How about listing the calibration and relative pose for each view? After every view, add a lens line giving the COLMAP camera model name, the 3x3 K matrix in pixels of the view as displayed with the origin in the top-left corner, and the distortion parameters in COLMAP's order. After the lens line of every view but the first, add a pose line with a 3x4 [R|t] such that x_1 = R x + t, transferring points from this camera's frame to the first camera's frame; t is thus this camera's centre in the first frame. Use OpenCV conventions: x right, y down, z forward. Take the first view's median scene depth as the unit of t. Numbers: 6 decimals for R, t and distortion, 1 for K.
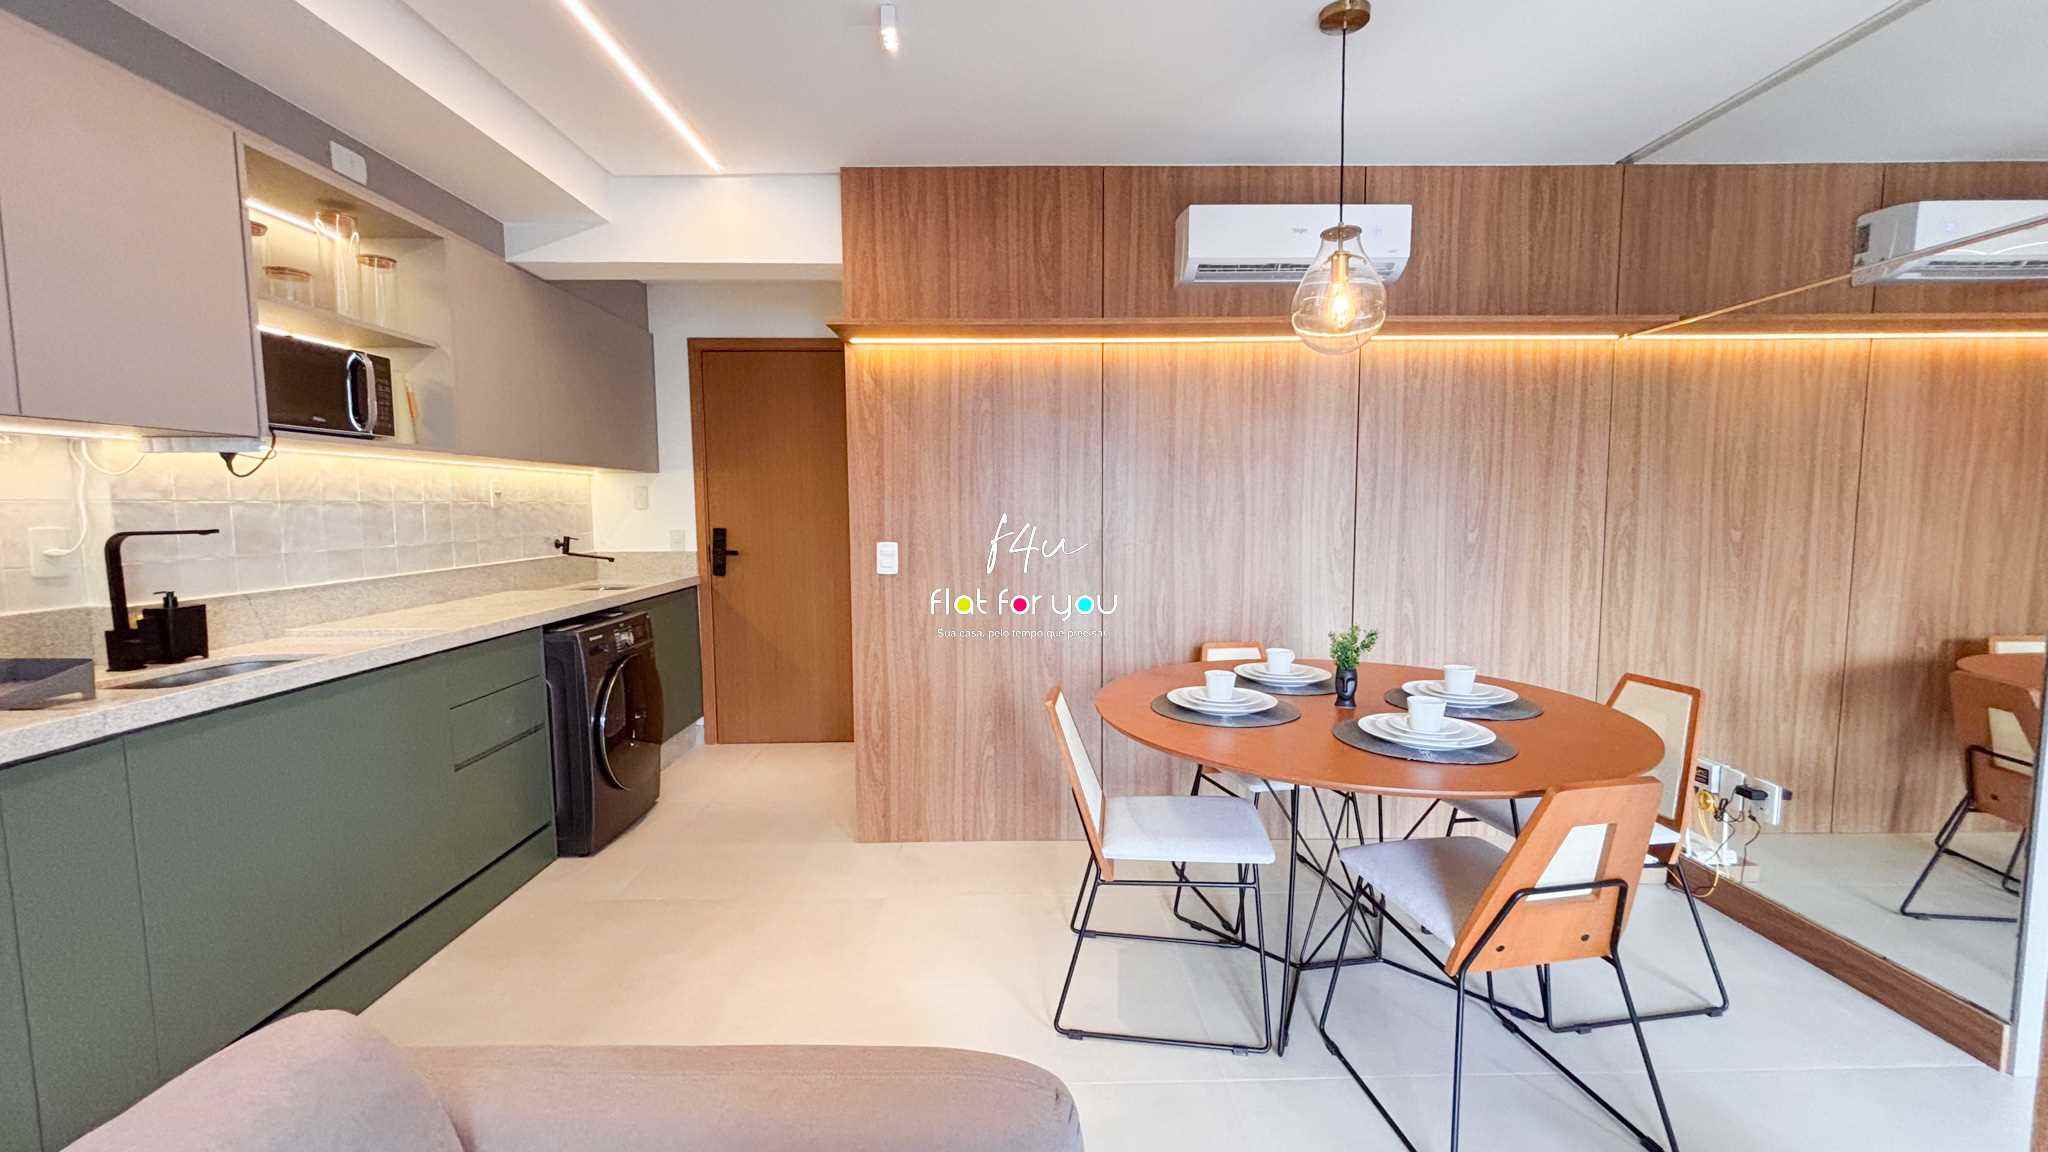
lens RADIAL K [[830.9, 0, 1019.3], [0, 830.9, 576.8], [0, 0, 1]] dist [0.000185, 0.000459]
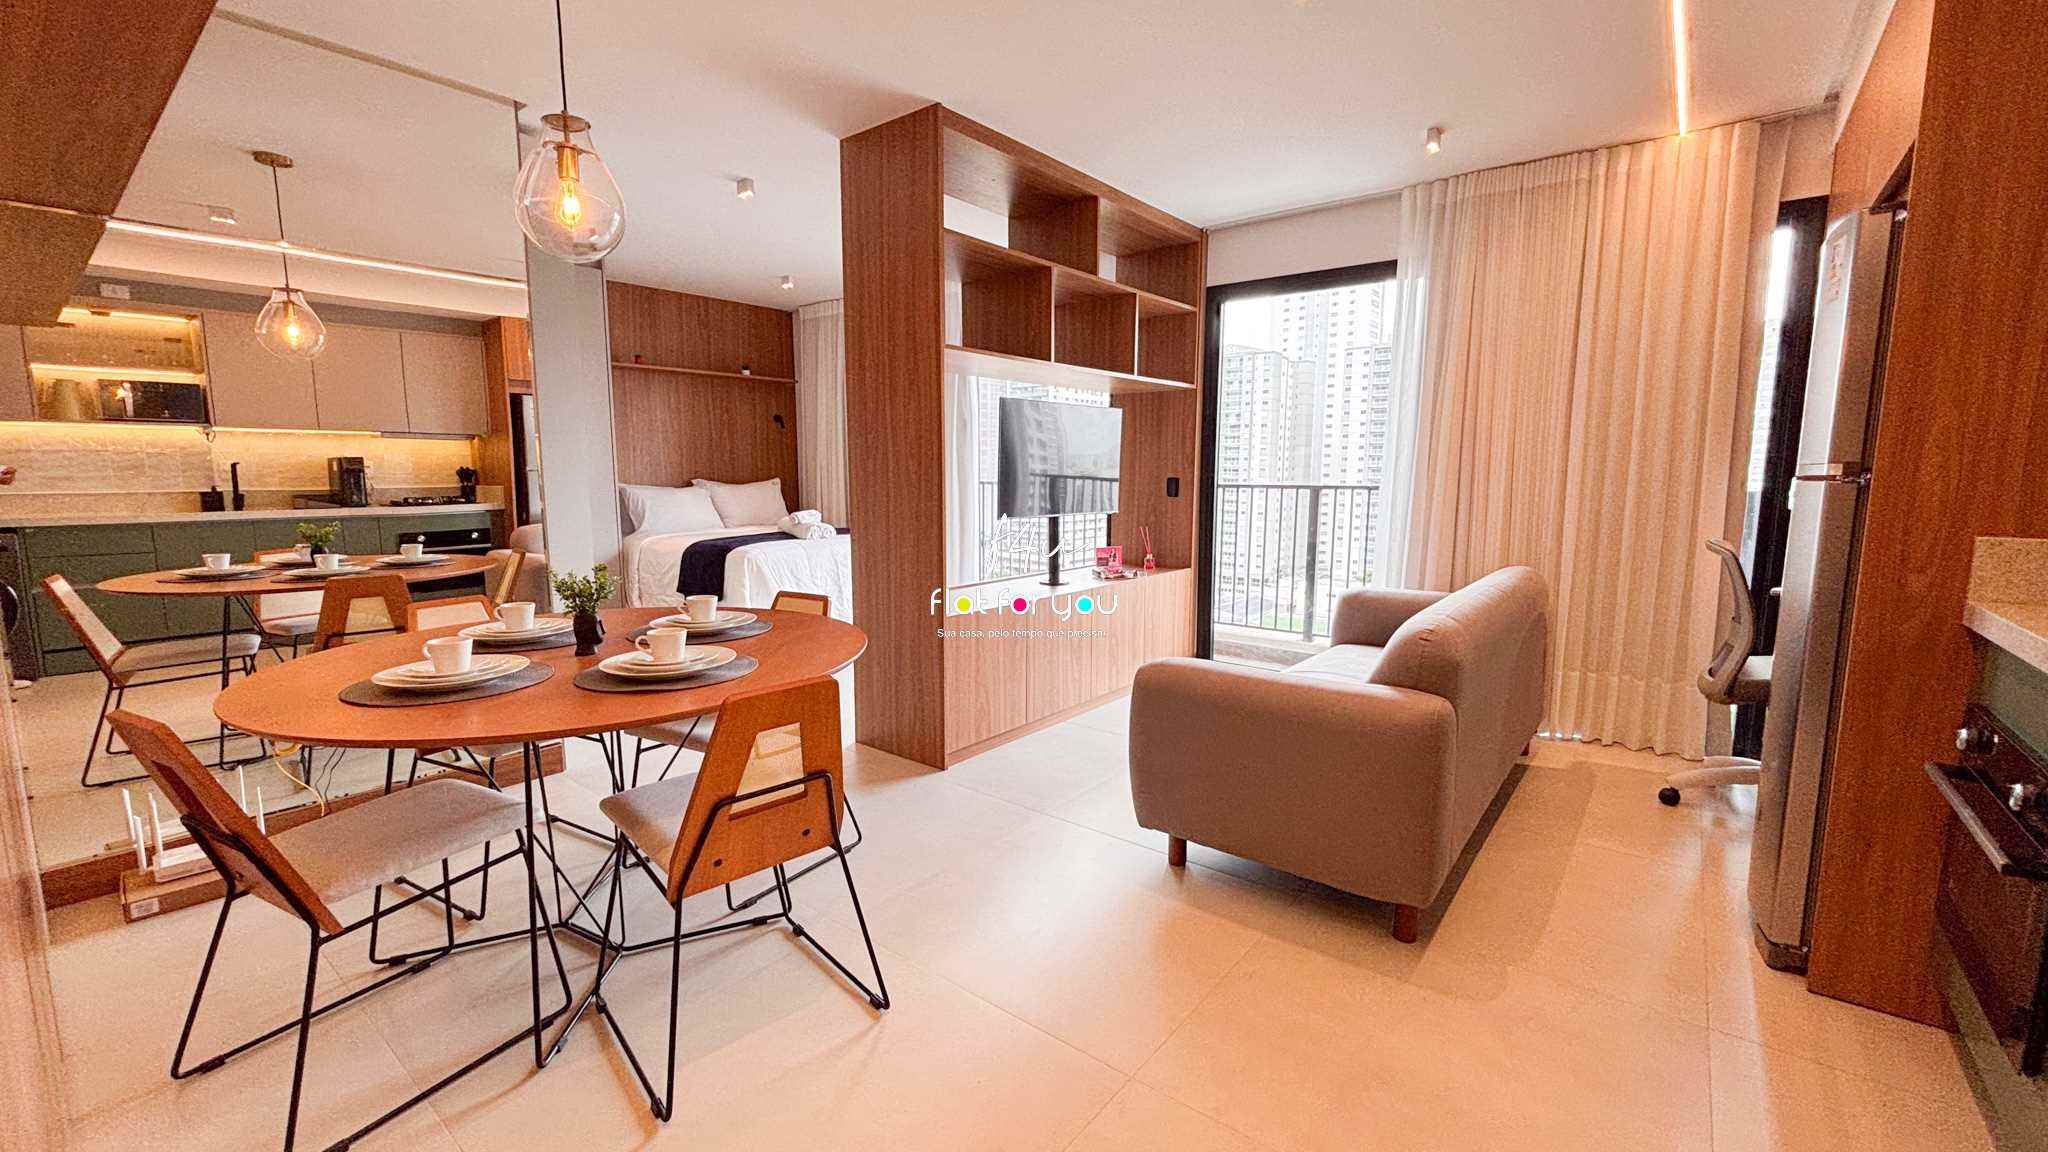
lens RADIAL K [[831.3, 0, 1020.8], [0, 831.3, 579.5], [0, 0, 1]] dist [0.000626, 0.000450]
pose [[-0.774534, -0.077134, 0.627811, -0.500183], [0.060049, 0.979088, 0.194374, -0.068827], [-0.629675, 0.188249, -0.753705, 1.246415]]
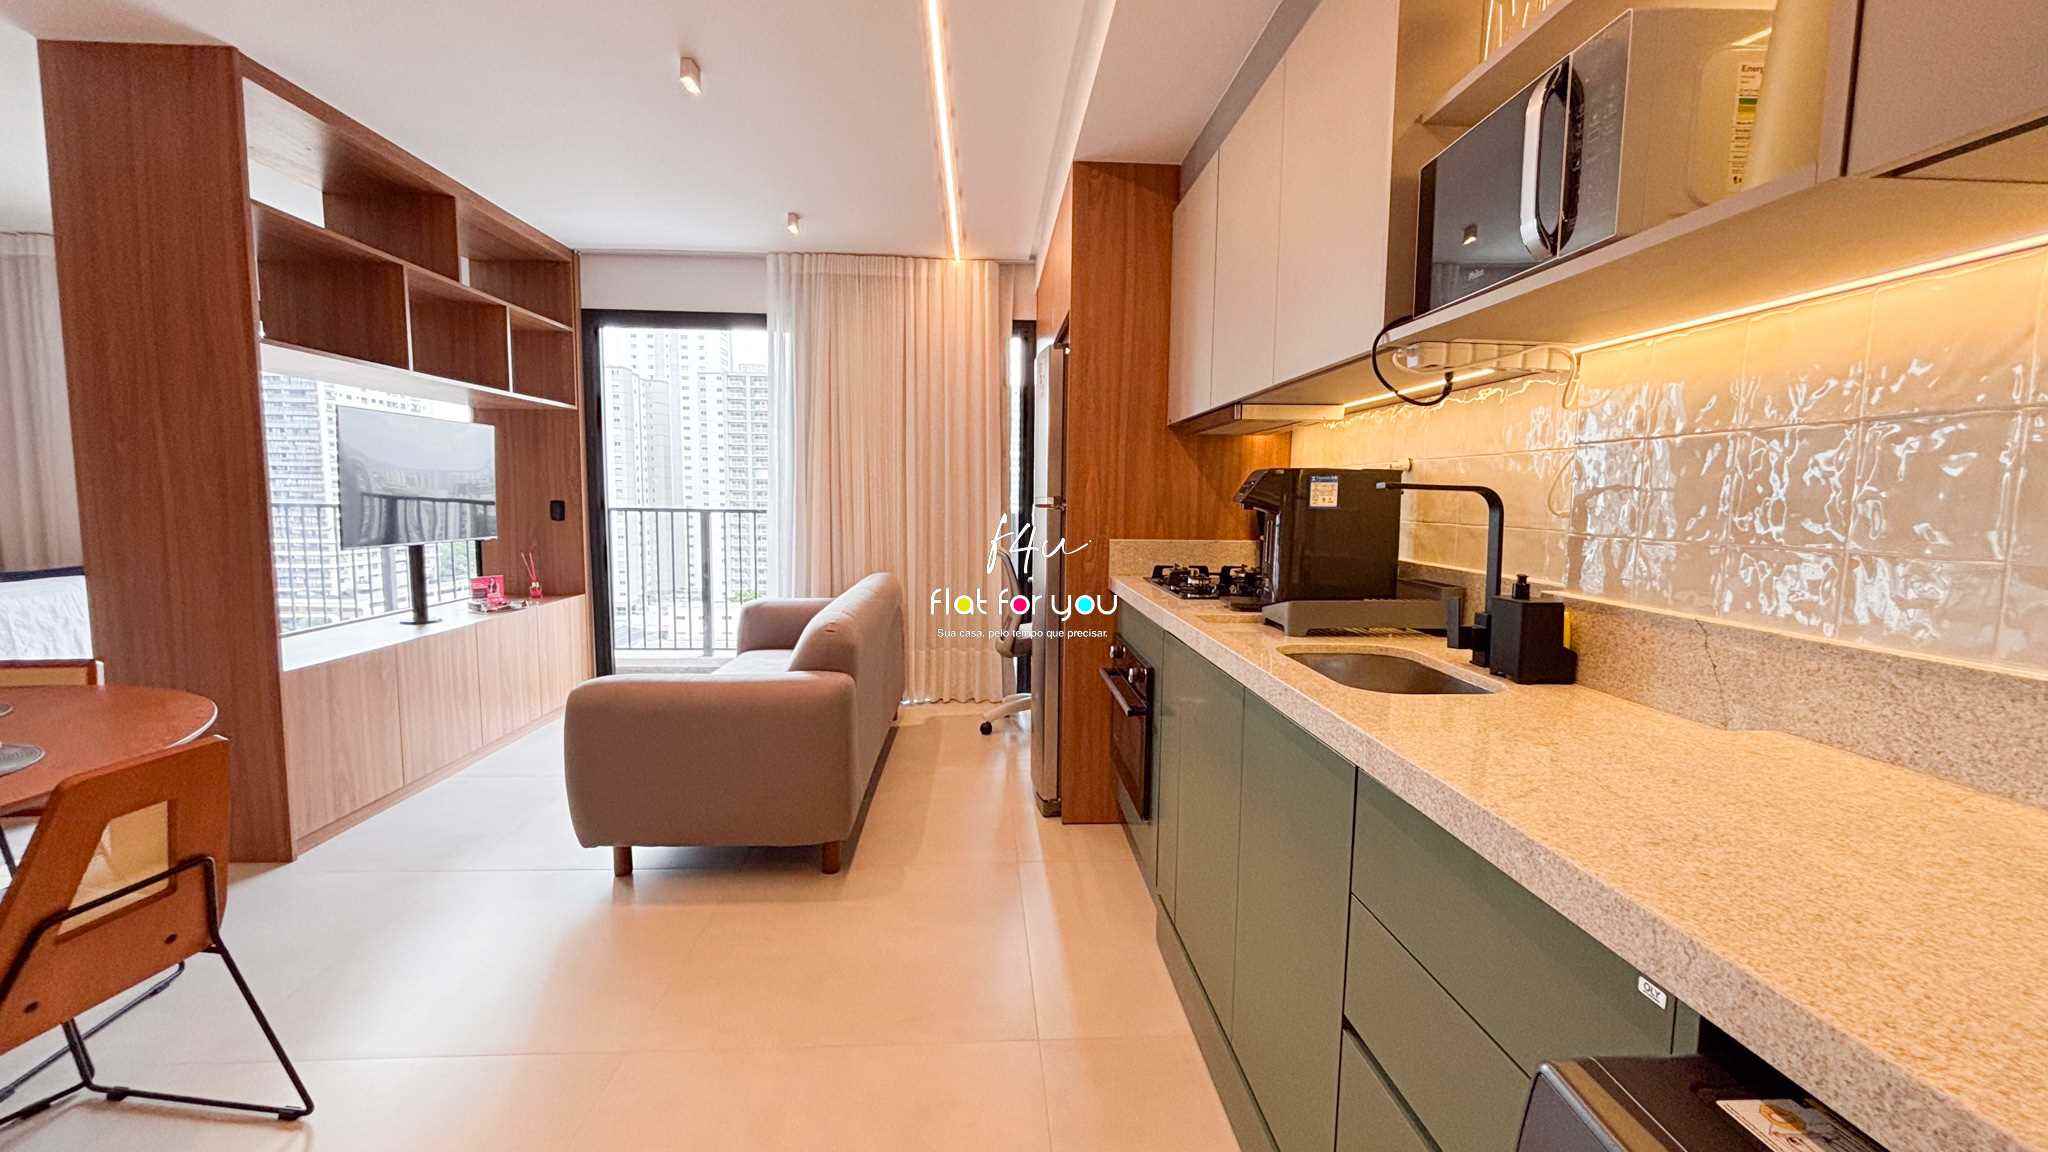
lens RADIAL K [[831.3, 0, 1020.8], [0, 831.3, 579.5], [0, 0, 1]] dist [0.000626, 0.000450]
pose [[-0.999054, -0.001759, -0.043451, -0.493440], [-0.009878, 0.982241, 0.187365, -0.090164], [0.042350, 0.187617, -0.981329, 1.416039]]
